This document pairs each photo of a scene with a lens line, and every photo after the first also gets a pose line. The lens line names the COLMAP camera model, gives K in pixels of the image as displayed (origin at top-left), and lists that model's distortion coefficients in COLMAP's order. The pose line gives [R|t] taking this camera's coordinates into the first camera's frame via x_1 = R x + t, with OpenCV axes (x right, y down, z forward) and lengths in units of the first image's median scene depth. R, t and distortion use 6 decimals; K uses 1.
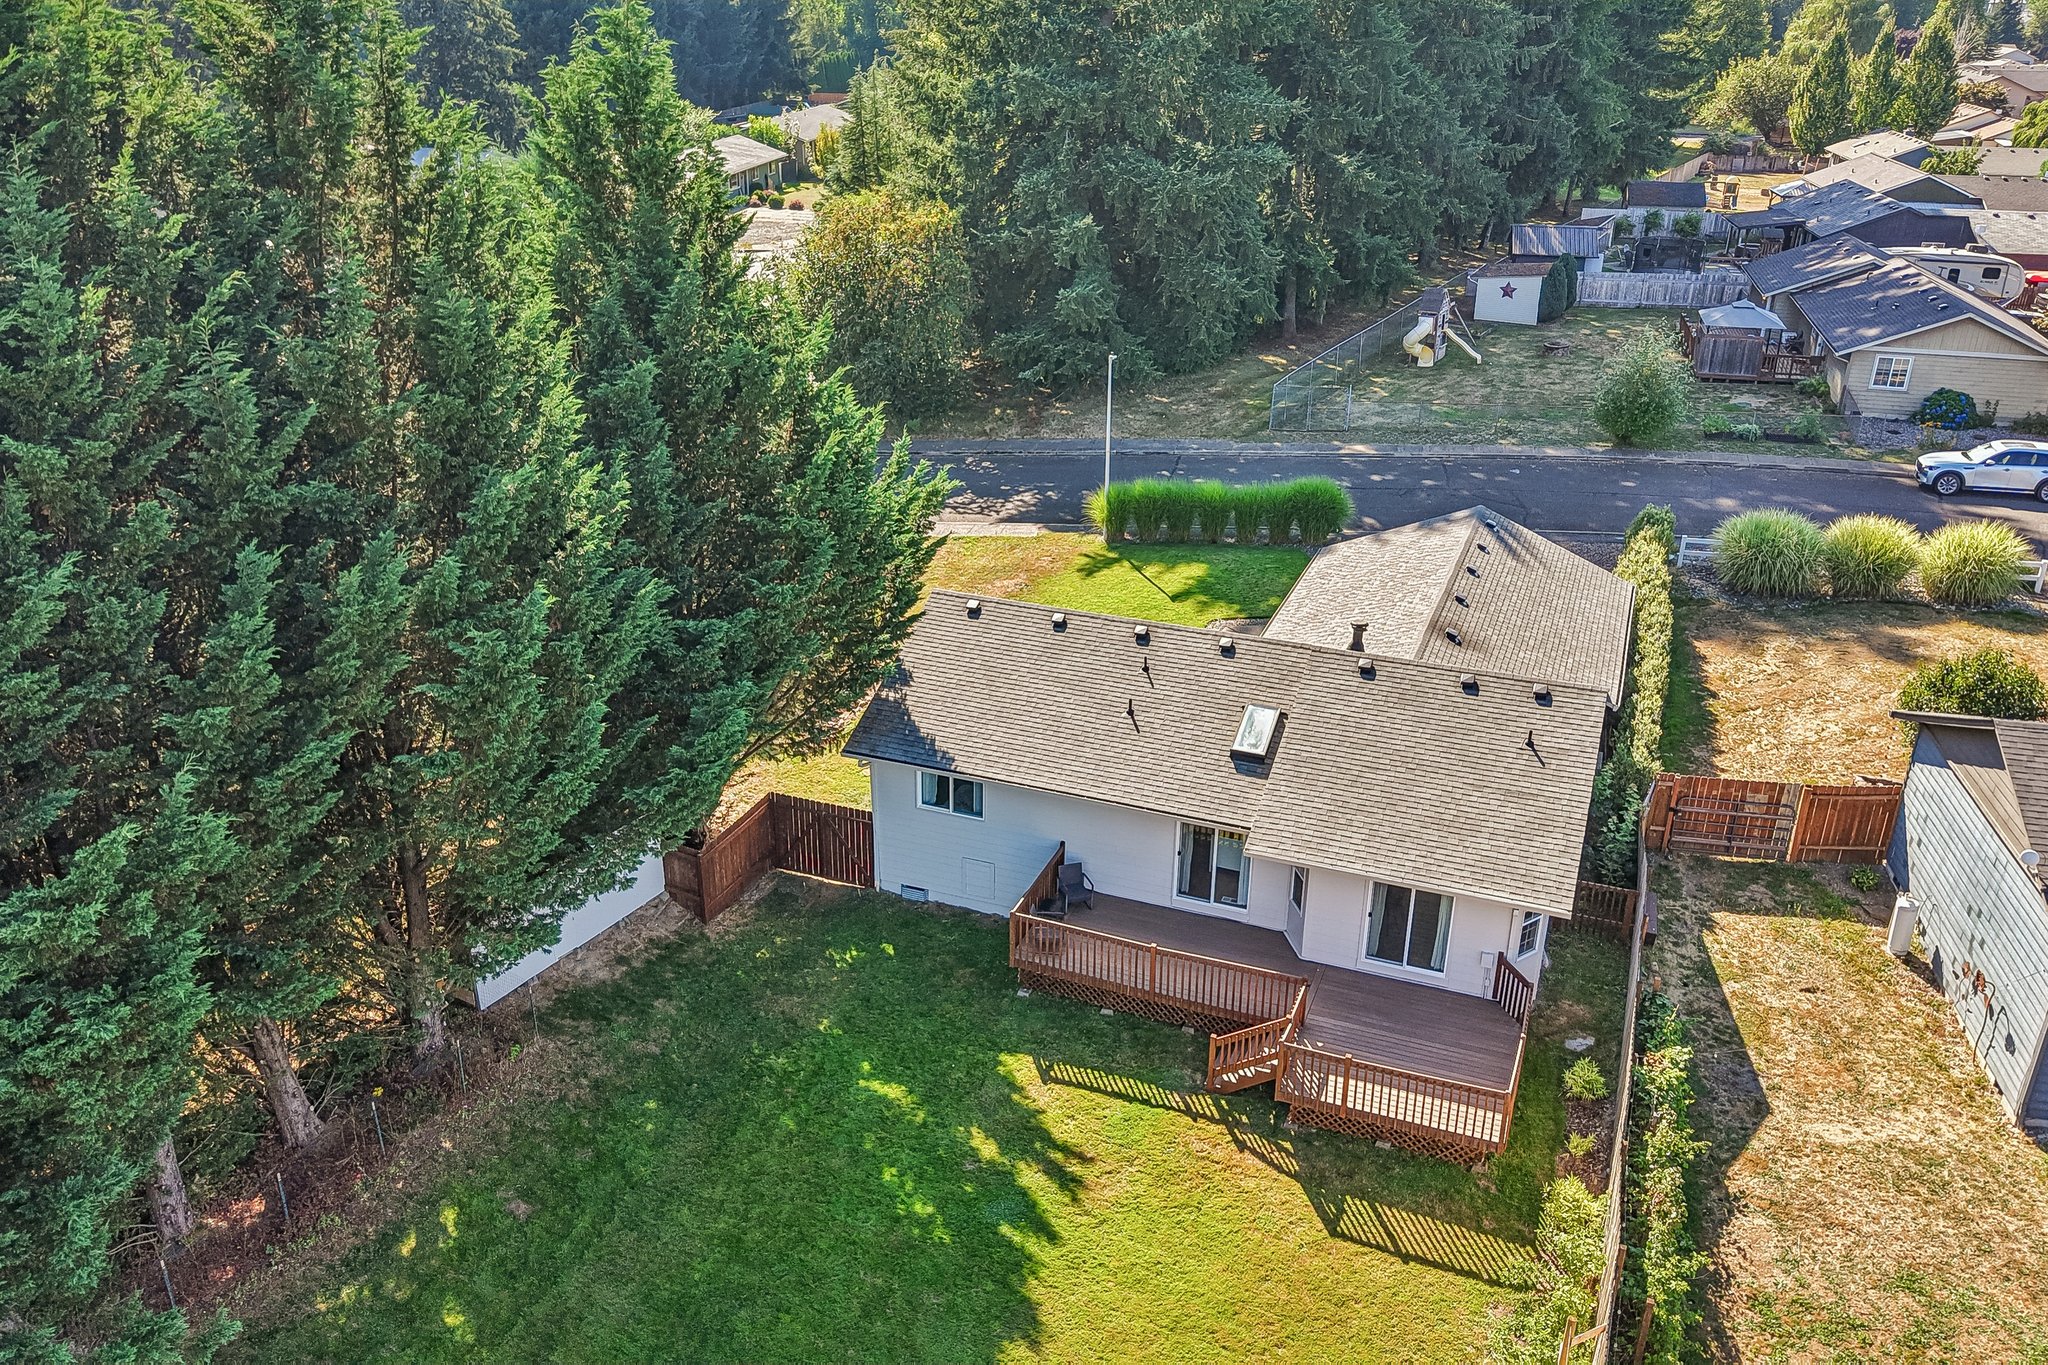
lens RADIAL K [[1624.5, 0, 1020.9], [0, 1624.5, 712.5], [0, 0, 1]] dist [0.033196, -0.052936]
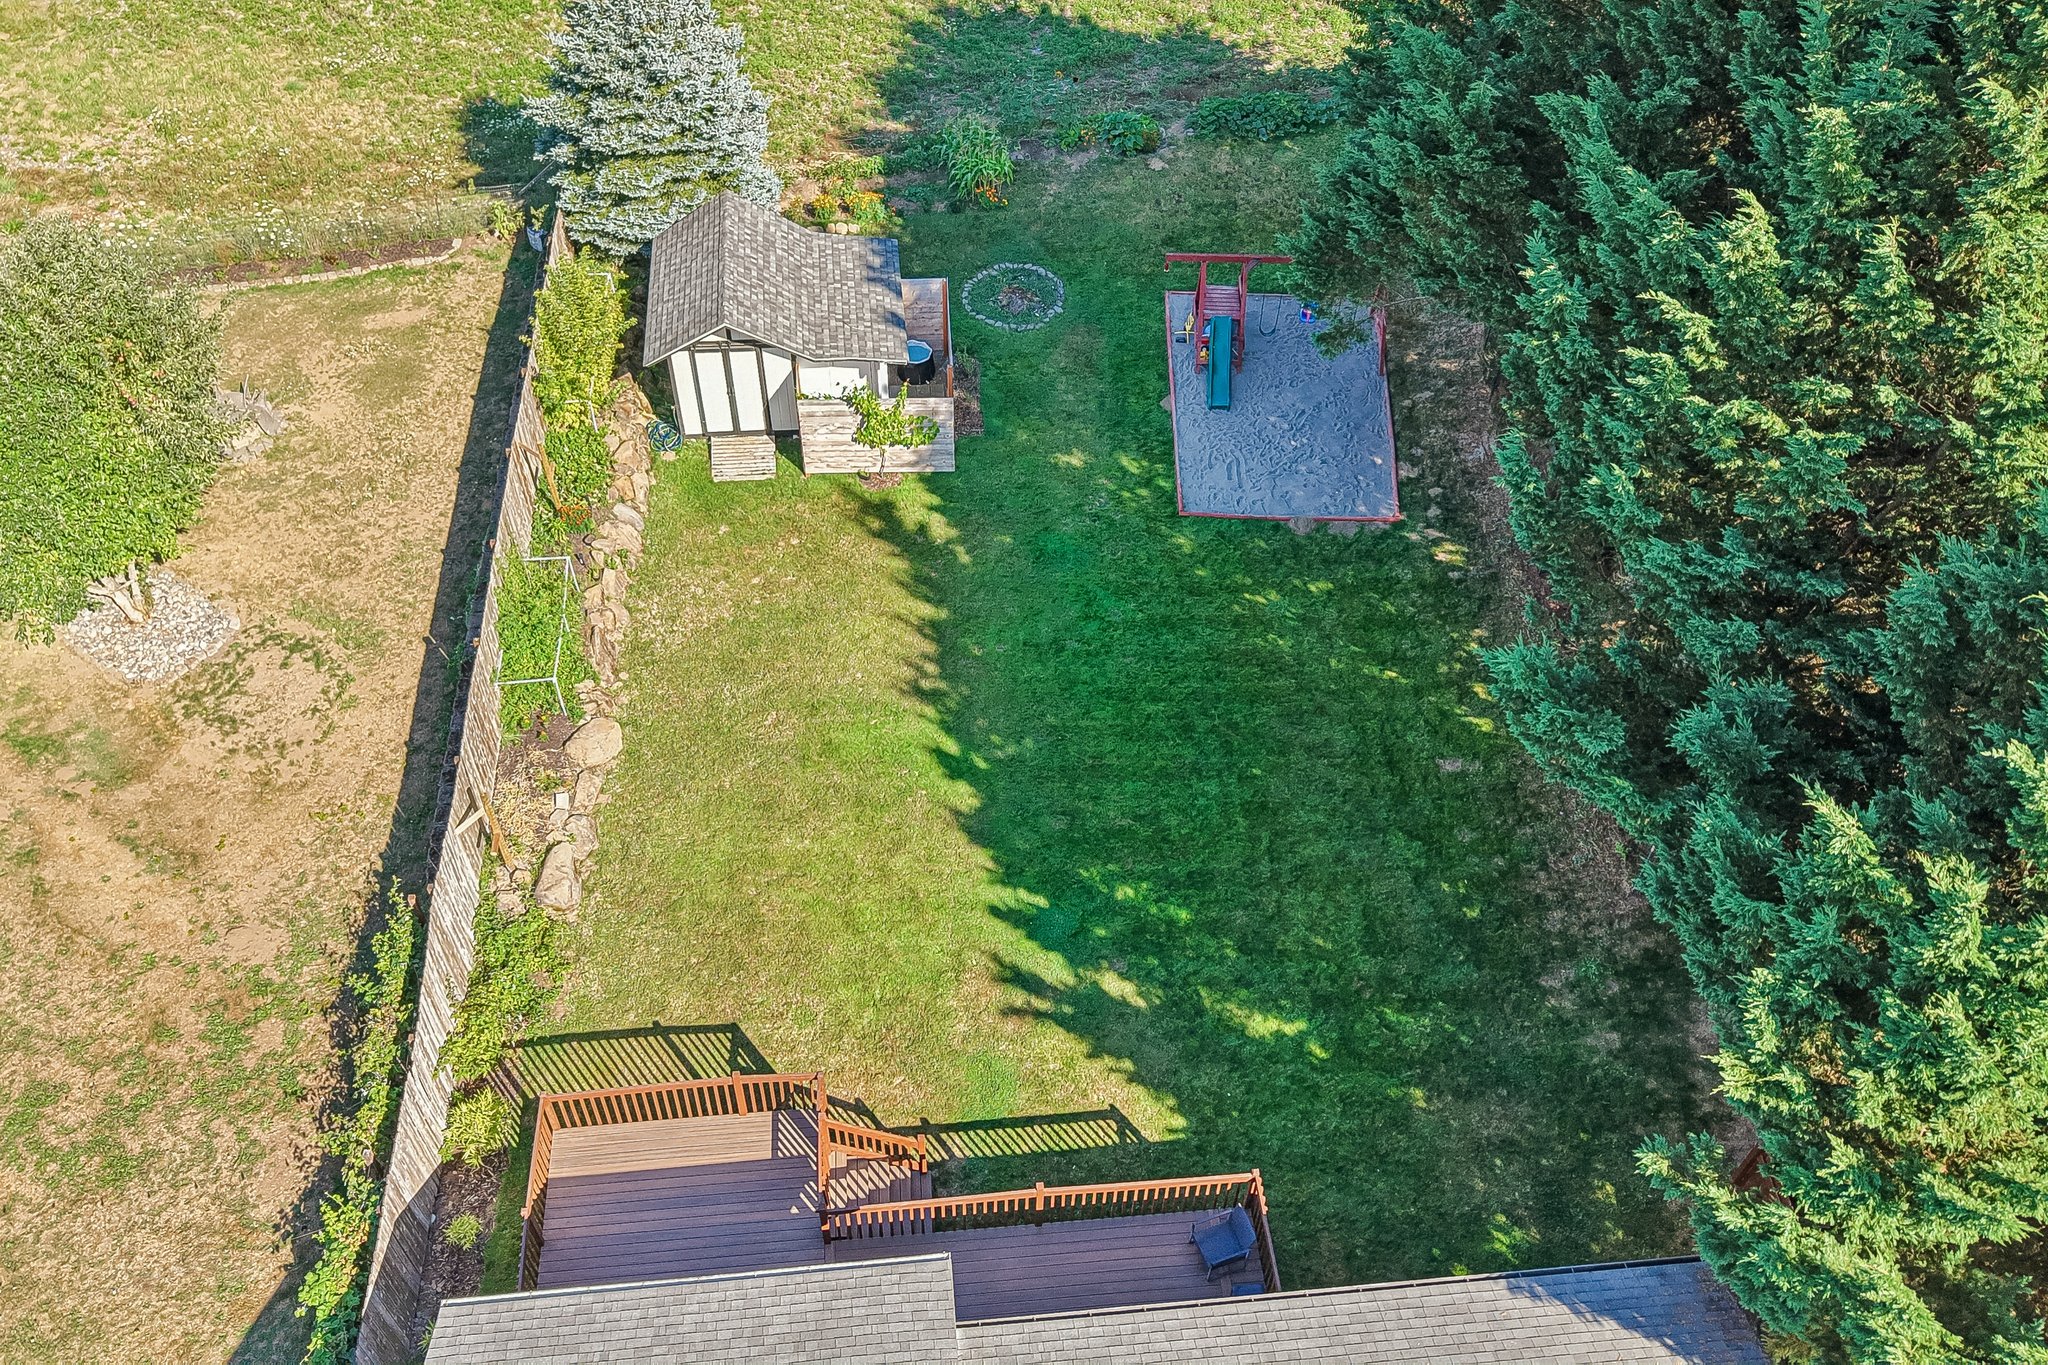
lens RADIAL K [[1618.3, 0, 1024.0], [0, 1618.3, 682.5], [0, 0, 1]] dist [0.130863, -0.260710]
pose [[-0.893480, 0.328326, -0.306425, 0.210574], [-0.207544, 0.303214, 0.930047, -0.526817], [0.398271, 0.894574, -0.202773, 0.854910]]
